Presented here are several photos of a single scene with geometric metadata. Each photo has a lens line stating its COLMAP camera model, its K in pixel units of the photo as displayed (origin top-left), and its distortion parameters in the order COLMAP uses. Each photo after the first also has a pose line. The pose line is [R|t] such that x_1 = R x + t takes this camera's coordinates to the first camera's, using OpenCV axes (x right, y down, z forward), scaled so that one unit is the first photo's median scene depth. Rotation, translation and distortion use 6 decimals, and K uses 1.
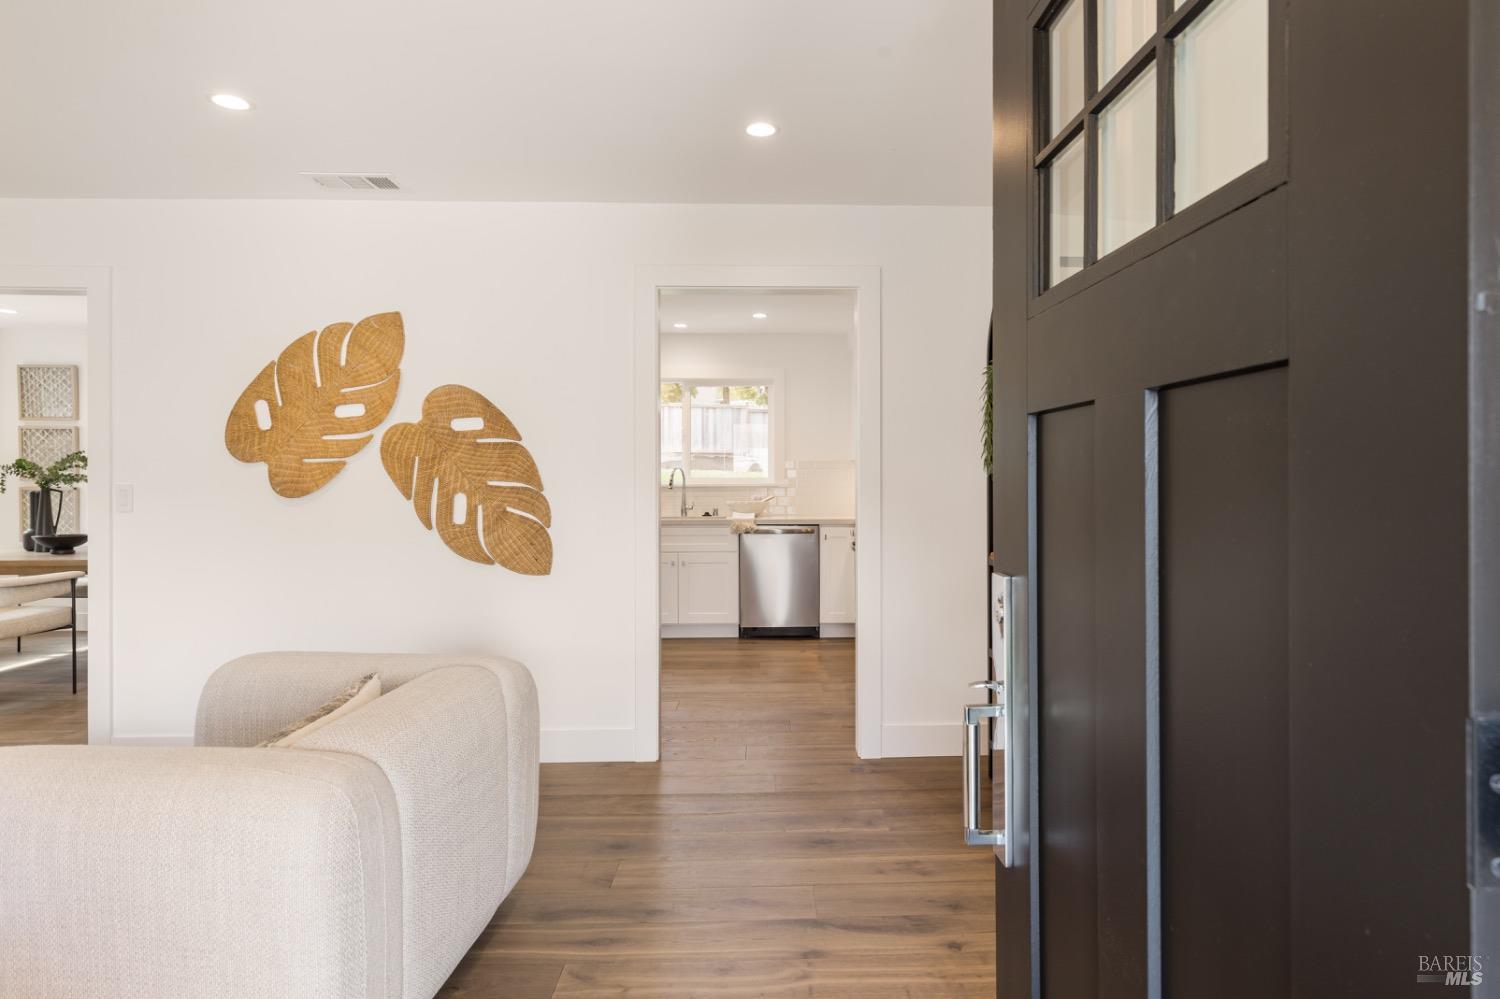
lens RADIAL K [[835.6, 0, 766.1], [0, 835.6, 491.3], [0, 0, 1]] dist [0.013805, -0.000893]
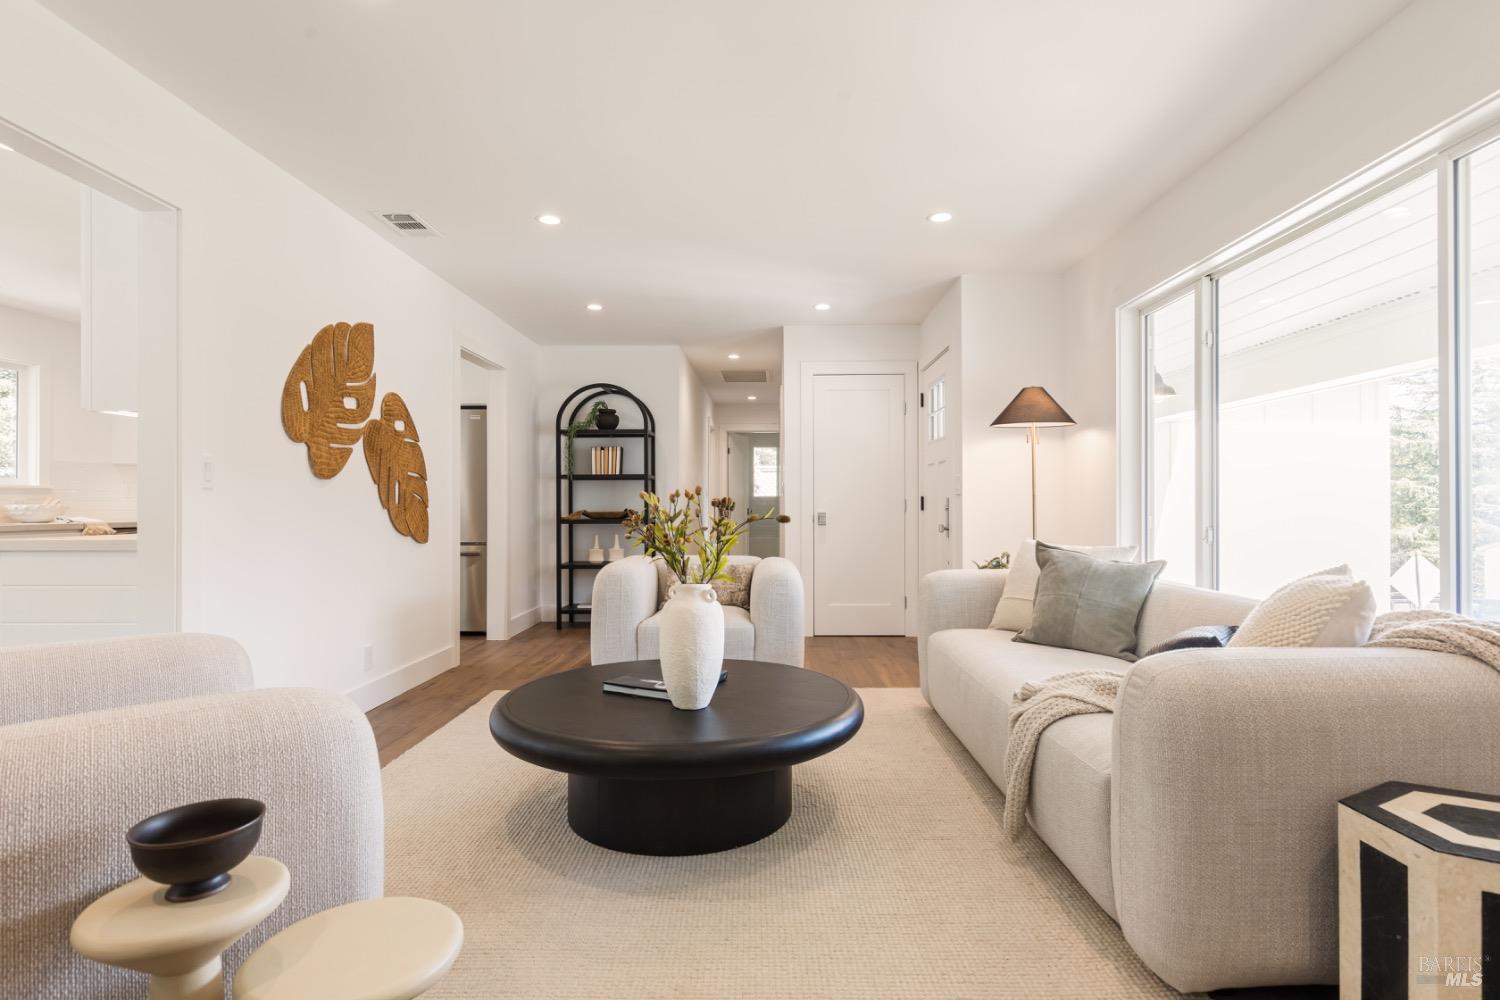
lens RADIAL K [[772.1, 0, 757.2], [0, 772.1, 507.3], [0, 0, 1]] dist [-0.001059, 0.001550]
pose [[0.044652, 0.000126, 0.999003, -1.492707], [0.017194, 0.999852, -0.000895, 0.052517], [-0.998855, 0.017217, 0.044644, 0.415213]]
